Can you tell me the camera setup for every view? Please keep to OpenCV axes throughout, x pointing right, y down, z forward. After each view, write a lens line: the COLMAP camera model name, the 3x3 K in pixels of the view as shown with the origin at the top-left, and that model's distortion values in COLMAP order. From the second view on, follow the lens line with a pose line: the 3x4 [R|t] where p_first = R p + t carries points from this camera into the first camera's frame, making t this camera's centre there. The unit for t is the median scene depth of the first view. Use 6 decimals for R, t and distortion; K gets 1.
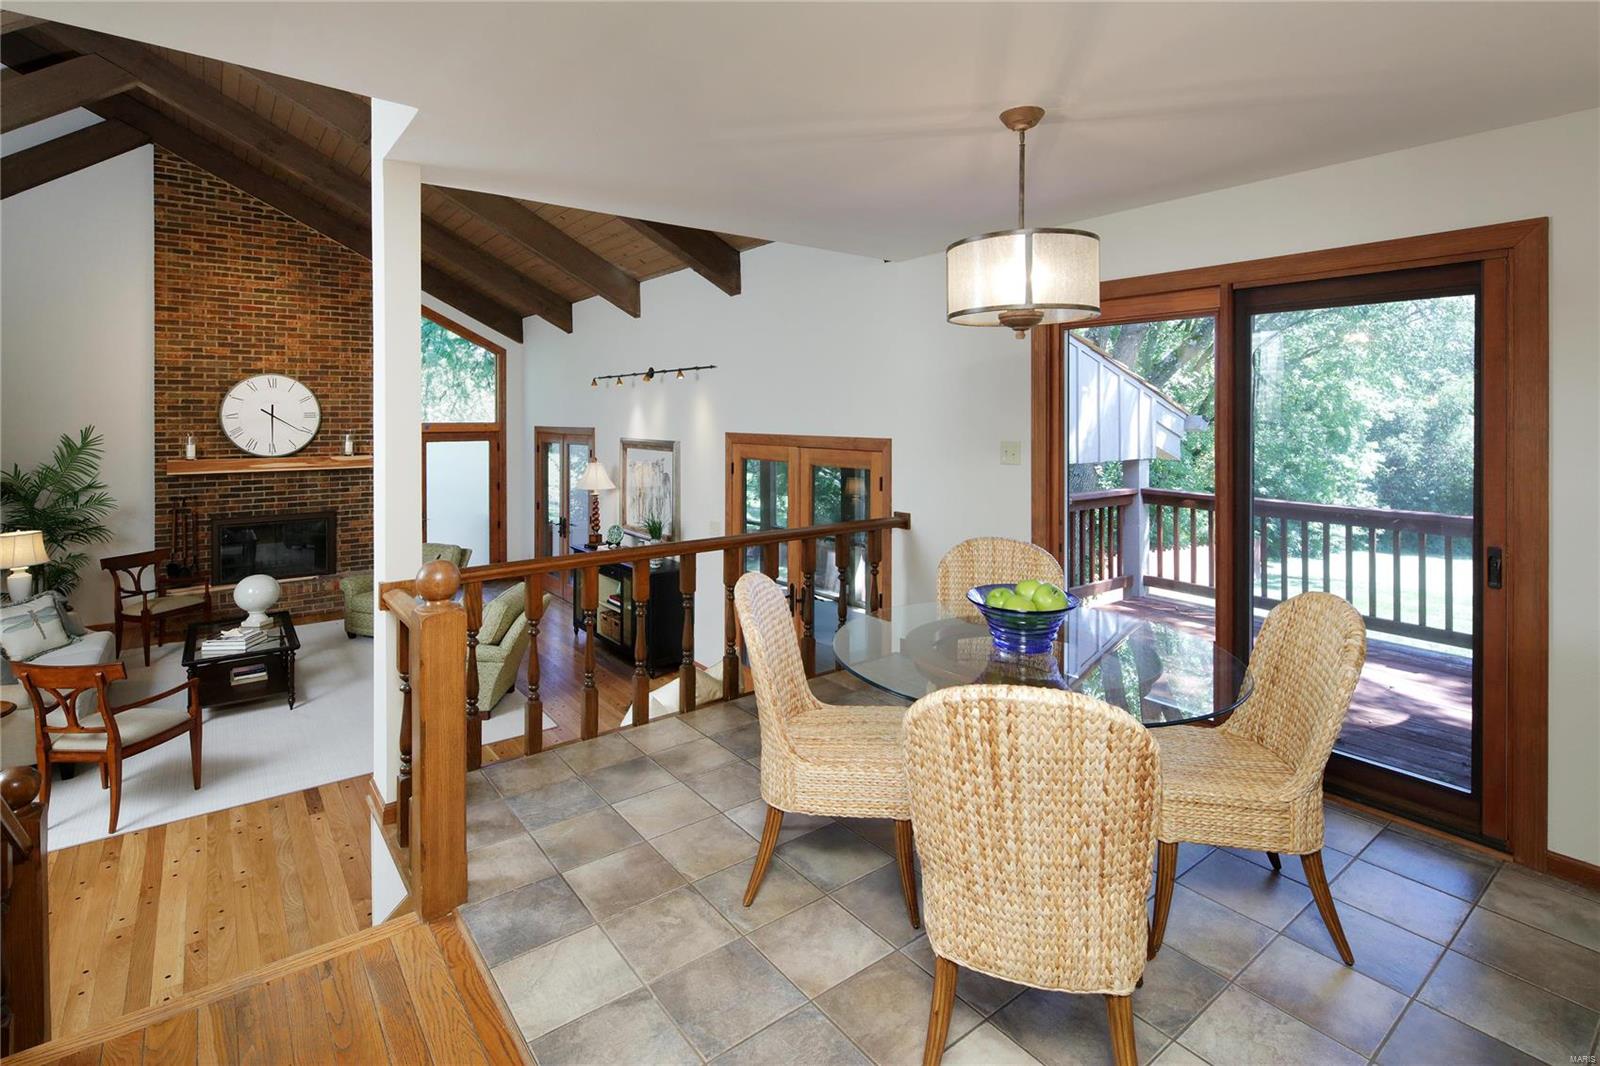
lens RADIAL K [[773.8, 0, 786.8], [0, 773.8, 421.5], [0, 0, 1]] dist [0.005984, -0.001528]
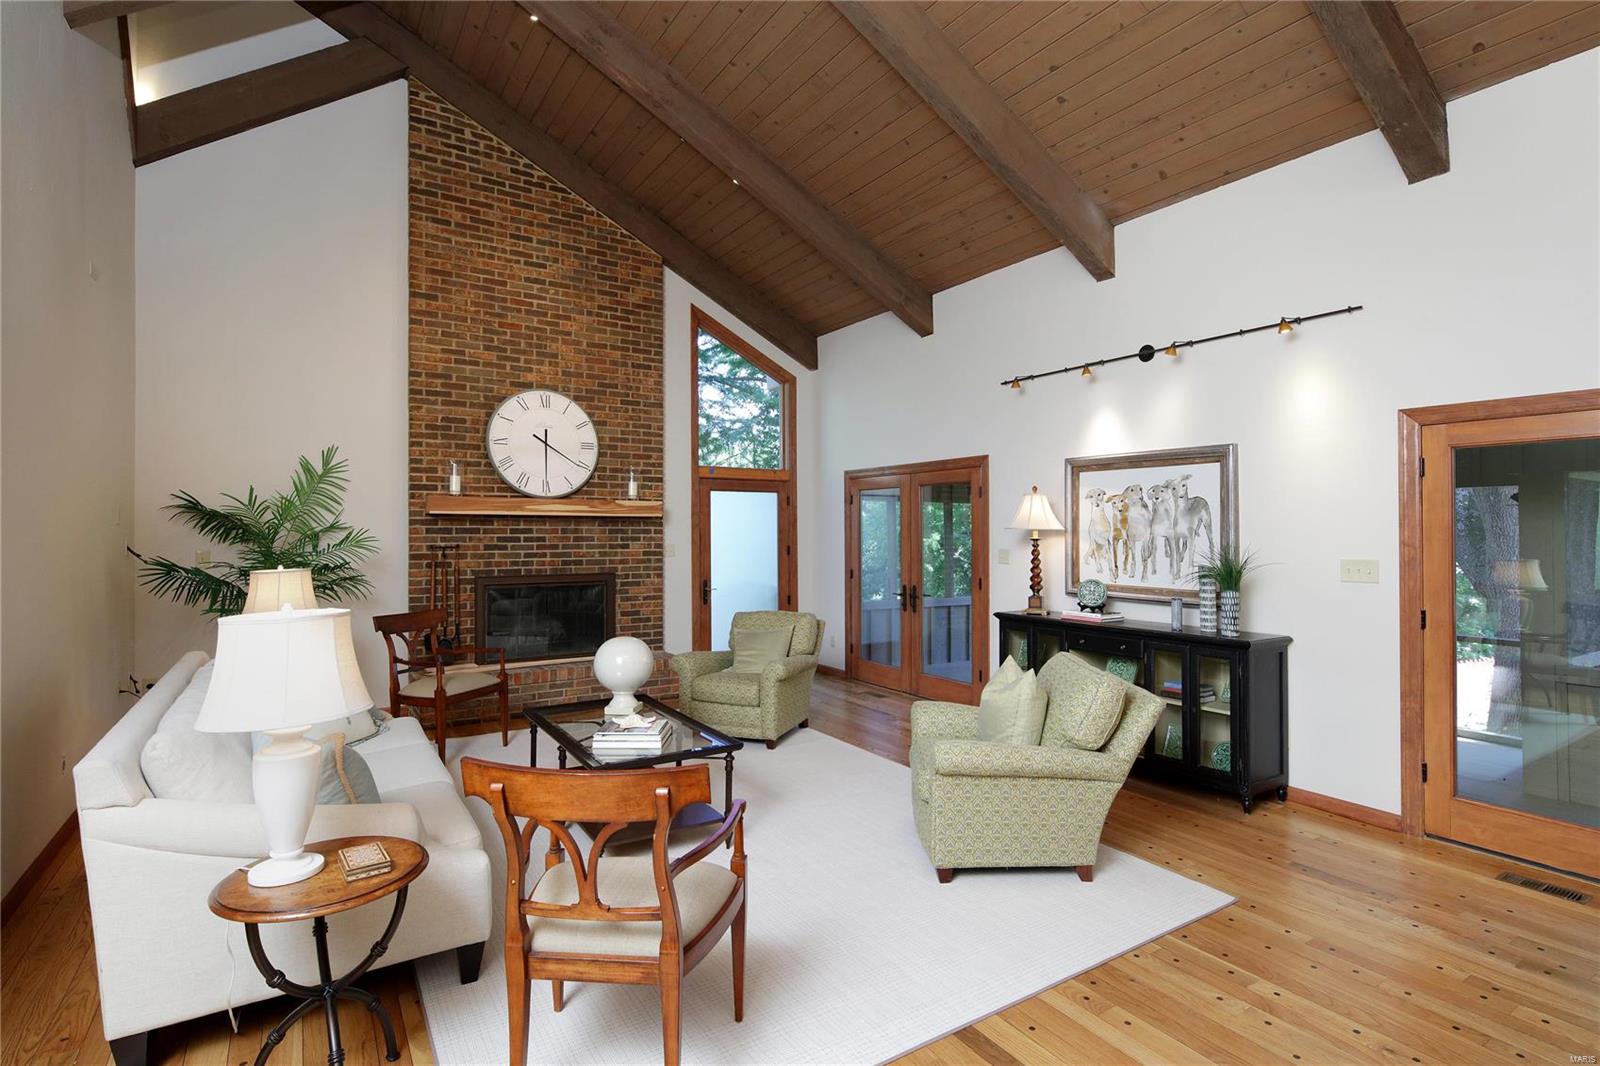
lens RADIAL K [[773.8, 0, 811.3], [0, 773.8, 535.0], [0, 0, 1]] dist [0.005984, -0.001528]
pose [[0.997940, 0.004739, -0.063982, -0.364489], [-0.004937, 0.999983, -0.002948, 0.084933], [0.063967, 0.003258, 0.997947, 0.266637]]
